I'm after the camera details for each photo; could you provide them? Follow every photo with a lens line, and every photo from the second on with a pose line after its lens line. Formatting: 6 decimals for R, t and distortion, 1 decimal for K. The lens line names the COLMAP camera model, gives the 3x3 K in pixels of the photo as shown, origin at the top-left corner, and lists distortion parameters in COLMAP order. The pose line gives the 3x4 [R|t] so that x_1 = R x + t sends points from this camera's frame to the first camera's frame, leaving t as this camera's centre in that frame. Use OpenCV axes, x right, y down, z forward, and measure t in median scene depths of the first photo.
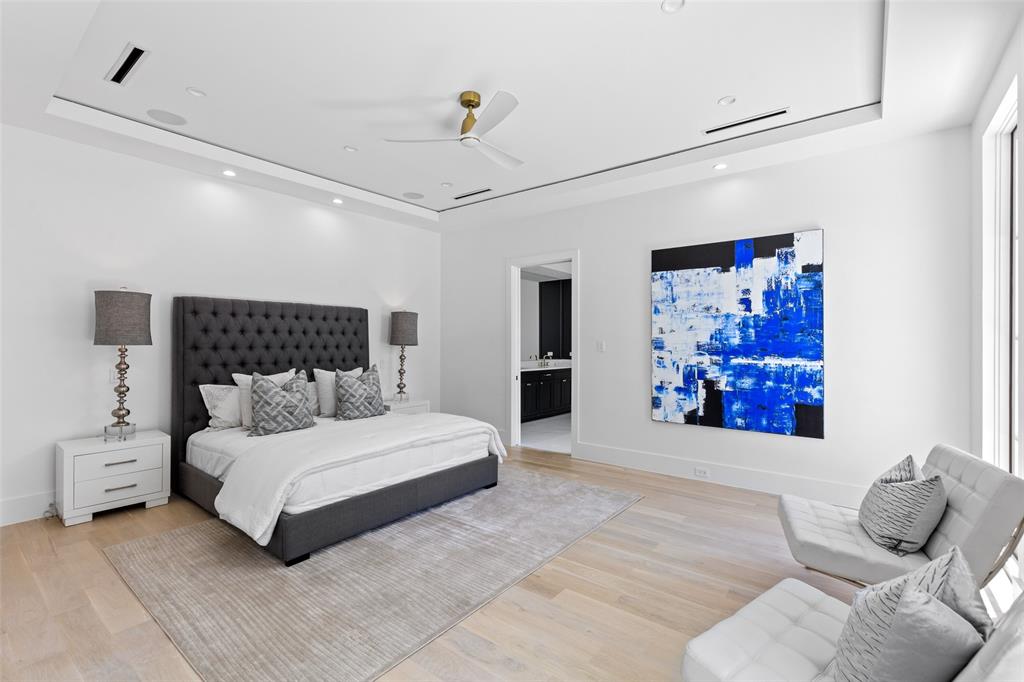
lens RADIAL K [[461.4, 0, 513.3], [0, 461.4, 341.2], [0, 0, 1]] dist [0.002422, -0.001728]
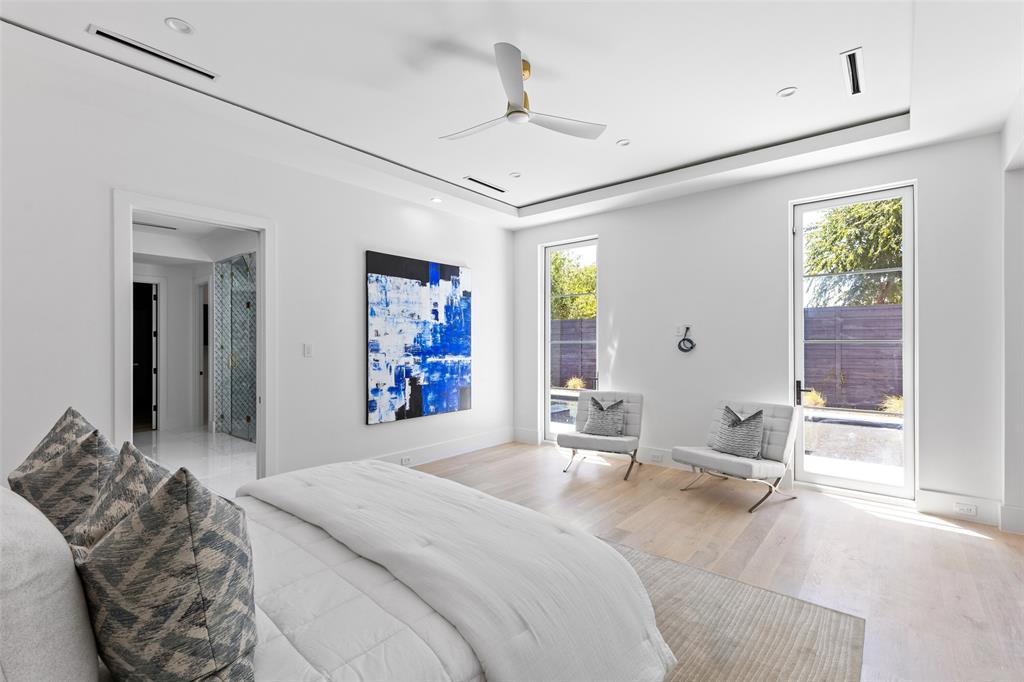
lens RADIAL K [[461.4, 0, 508.3], [0, 461.4, 342.8], [0, 0, 1]] dist [0.002422, -0.001728]
pose [[0.024965, -0.002215, 0.999686, -0.674511], [-0.002834, 0.999993, 0.002287, -0.005197], [-0.999684, -0.002890, 0.024959, 0.690172]]
